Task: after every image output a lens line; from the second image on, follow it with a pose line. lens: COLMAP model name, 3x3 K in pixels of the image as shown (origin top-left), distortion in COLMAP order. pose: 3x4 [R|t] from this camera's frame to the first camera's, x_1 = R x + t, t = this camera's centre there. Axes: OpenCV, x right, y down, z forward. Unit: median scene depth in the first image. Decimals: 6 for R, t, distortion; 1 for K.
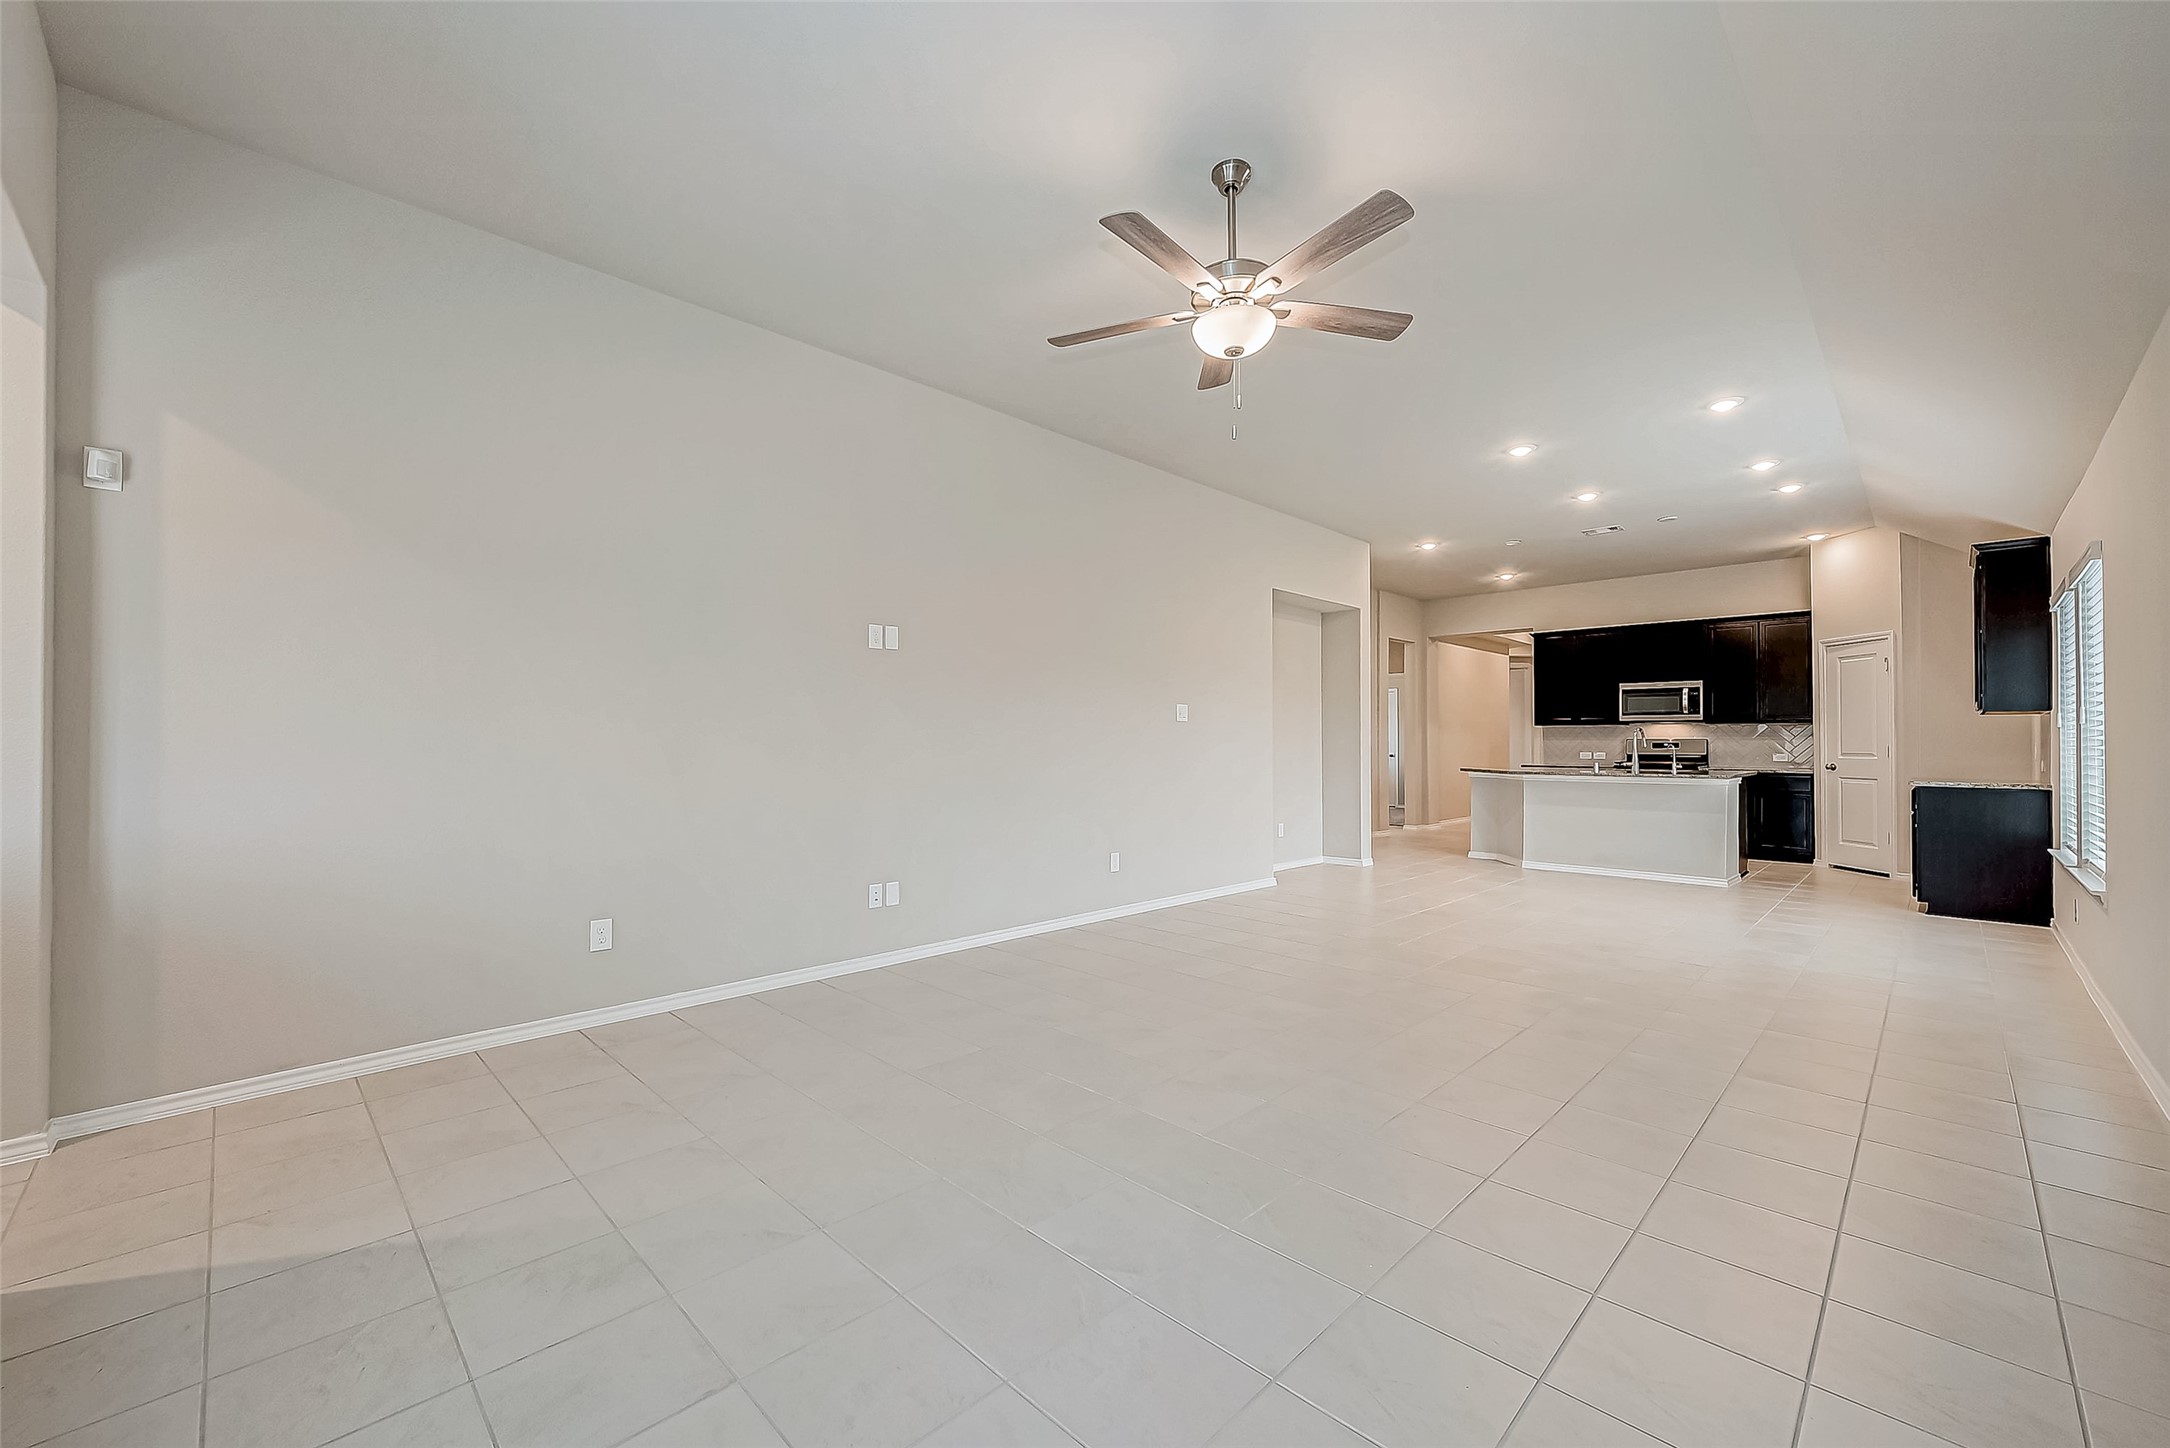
lens RADIAL K [[863.1, 0, 1083.5], [0, 863.1, 730.8], [0, 0, 1]] dist [-0.000960, -0.000124]
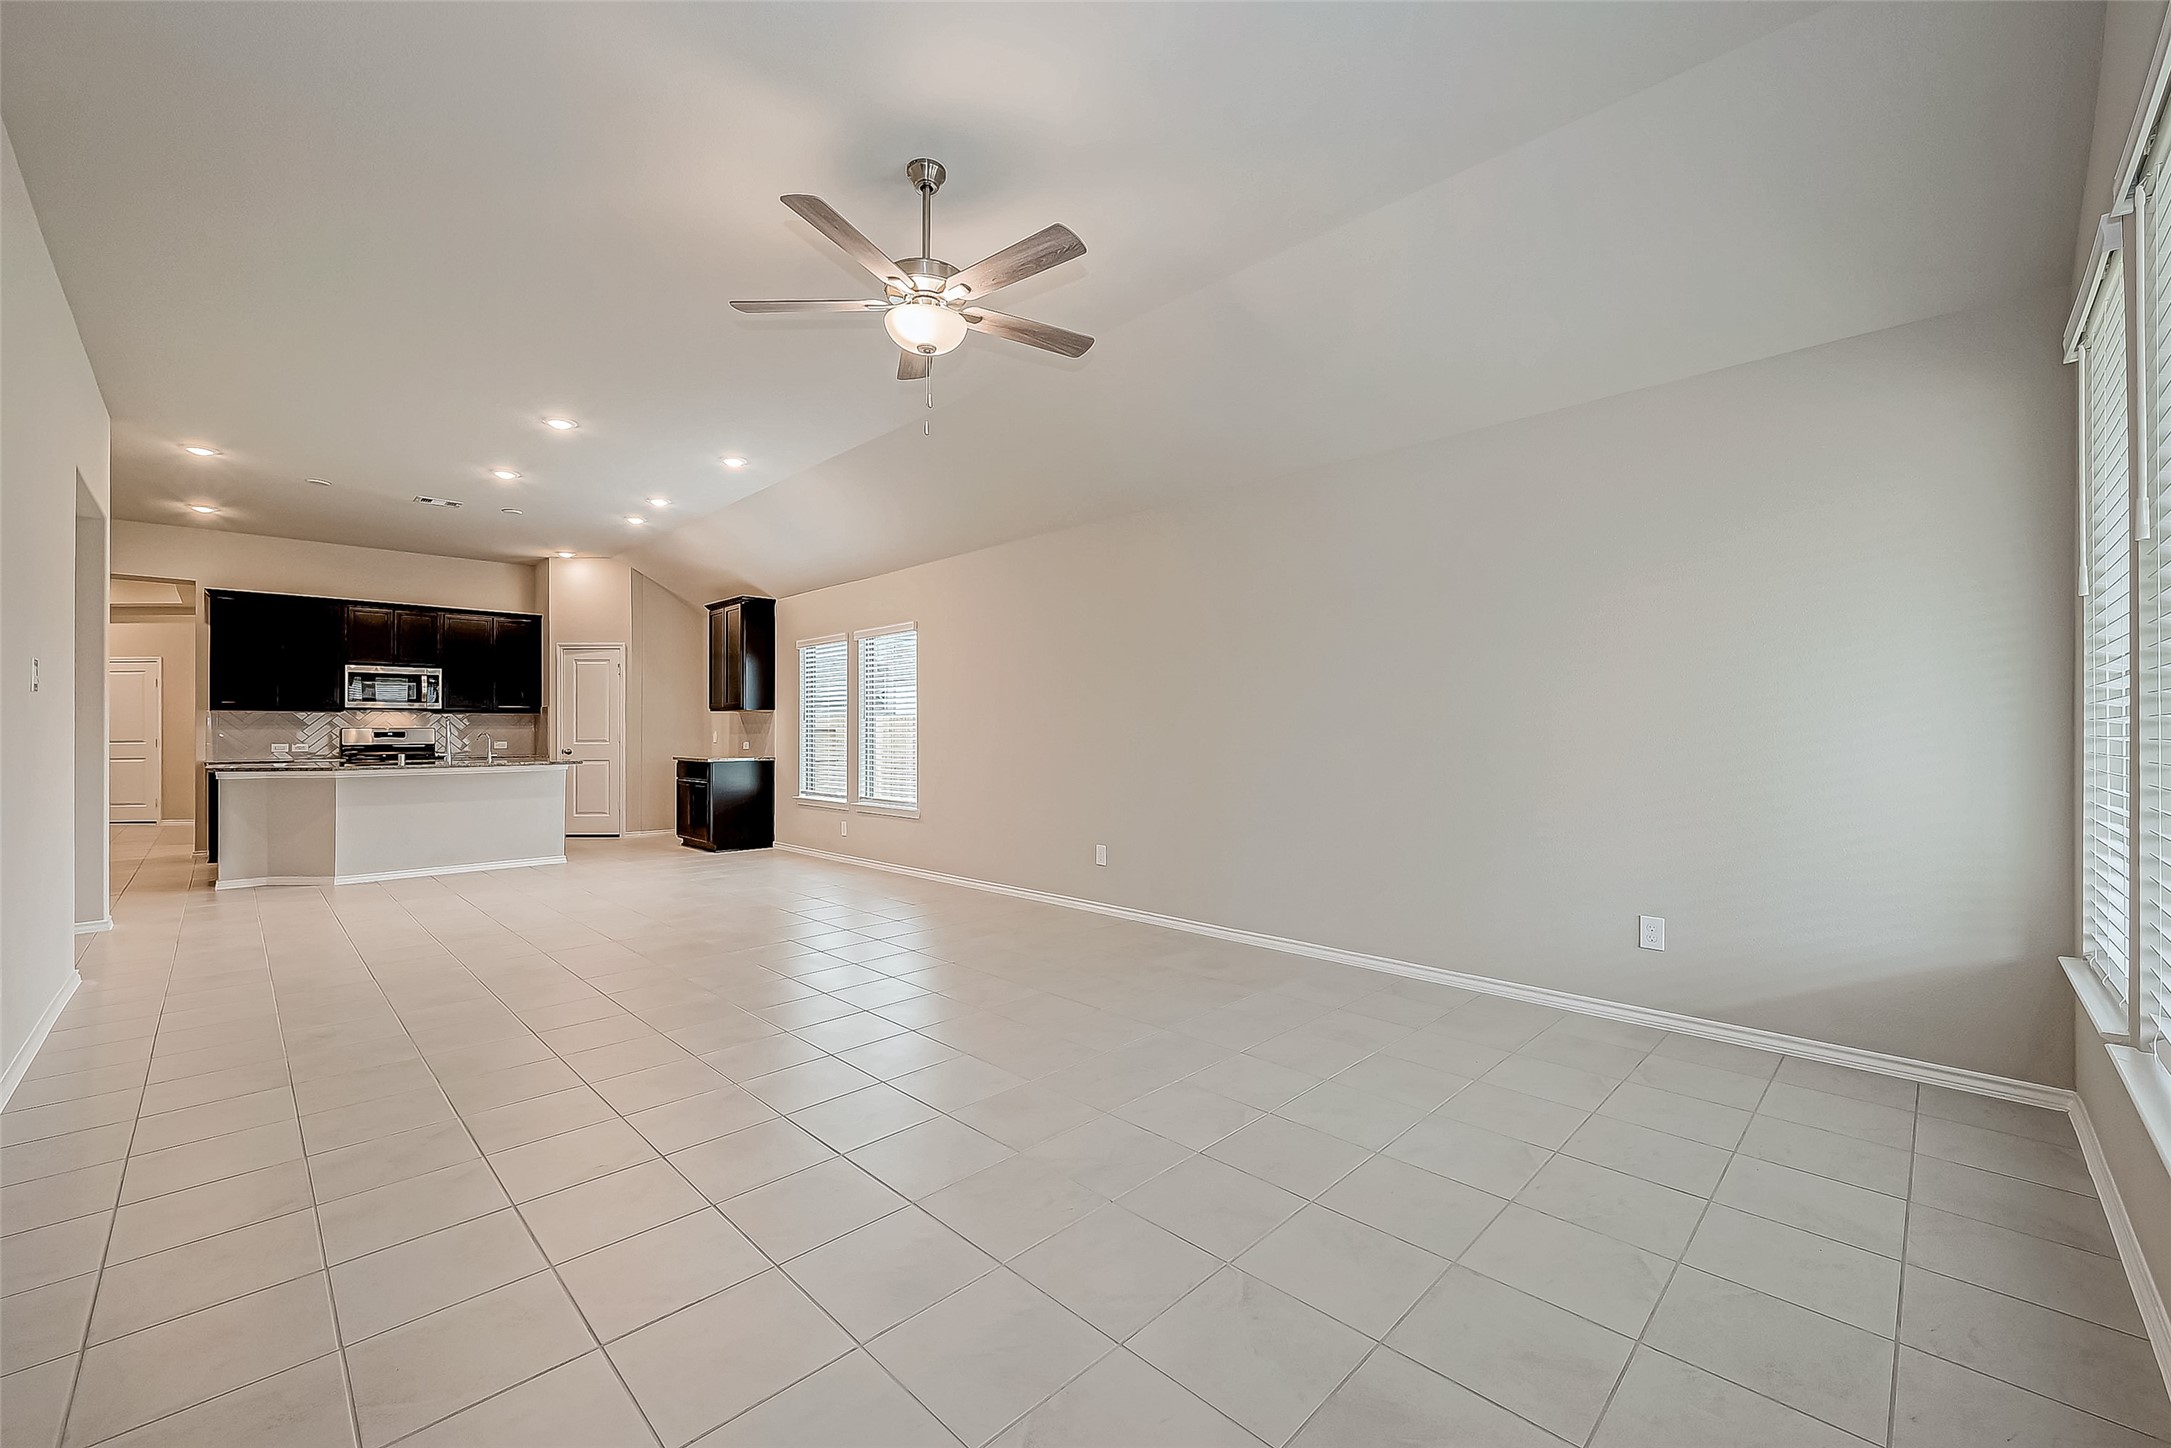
lens RADIAL K [[863.5, 0, 1084.0], [0, 863.5, 730.8], [0, 0, 1]] dist [-0.000960, -0.000124]
pose [[0.000054, -0.003292, 0.999995, -0.310839], [-0.010738, 0.999937, 0.003292, 0.001786], [-0.999942, -0.010738, 0.000018, 0.296023]]
